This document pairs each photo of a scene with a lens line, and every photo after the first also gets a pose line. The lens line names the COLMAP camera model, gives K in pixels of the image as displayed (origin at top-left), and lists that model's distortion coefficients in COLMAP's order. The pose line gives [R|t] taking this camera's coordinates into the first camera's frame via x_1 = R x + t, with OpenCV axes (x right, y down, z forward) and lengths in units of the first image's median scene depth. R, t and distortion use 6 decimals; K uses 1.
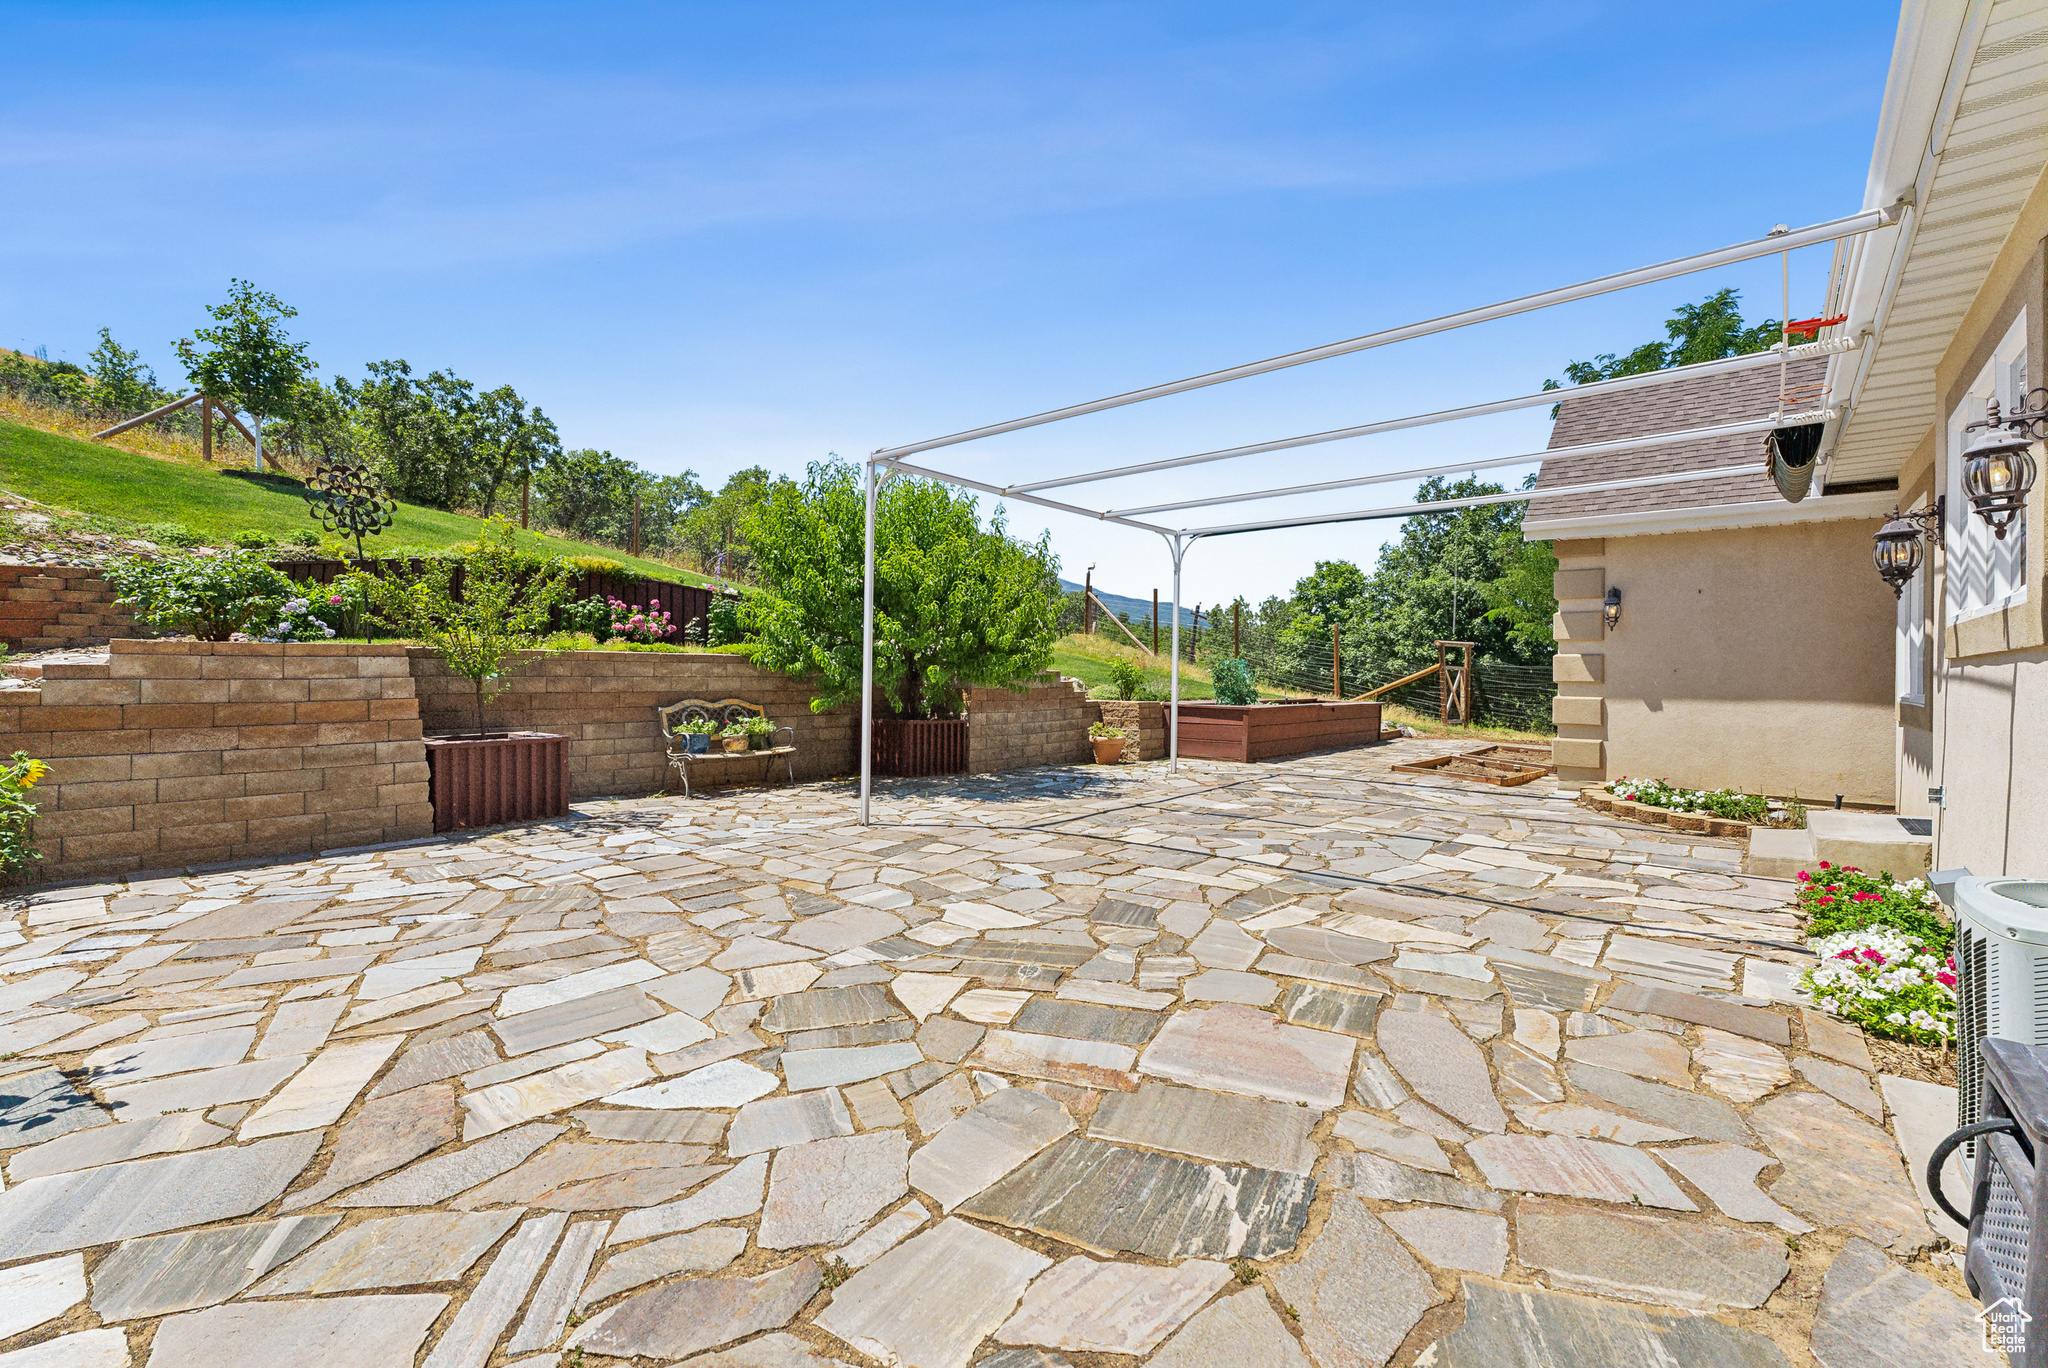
lens RADIAL K [[879.5, 0, 1029.0], [0, 879.5, 669.4], [0, 0, 1]] dist [-0.001378, 0.000320]
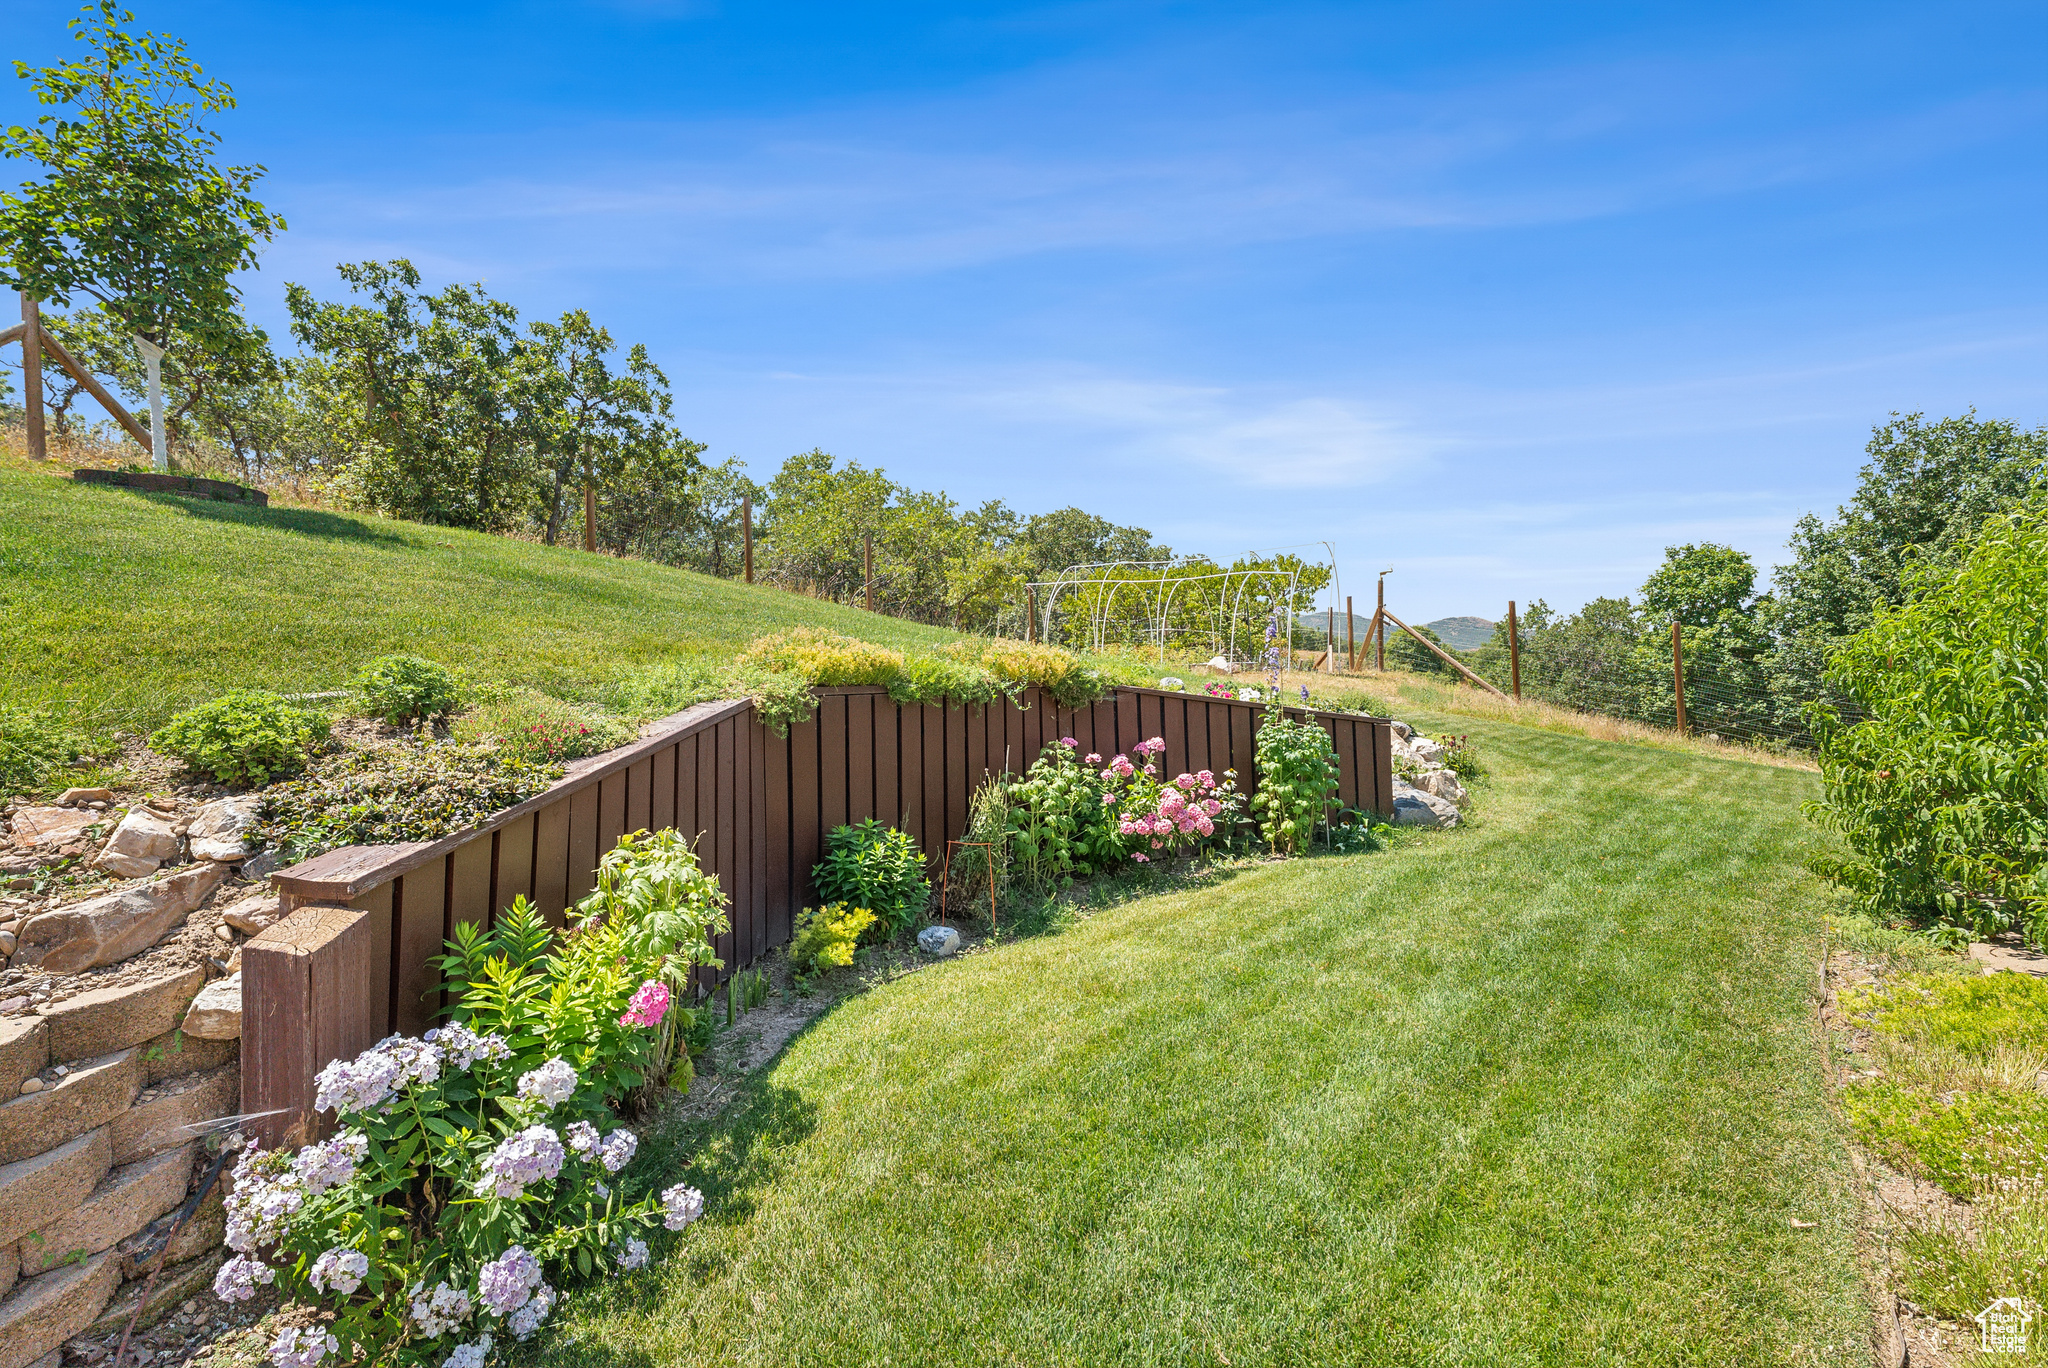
lens RADIAL K [[976.1, 0, 1031.3], [0, 976.1, 675.8], [0, 0, 1]] dist [-0.000051, -0.000160]
pose [[0.998226, -0.049159, 0.033590, -0.352178], [0.048954, 0.998777, 0.006911, -0.080623], [-0.033889, -0.005255, 0.999412, 0.378041]]
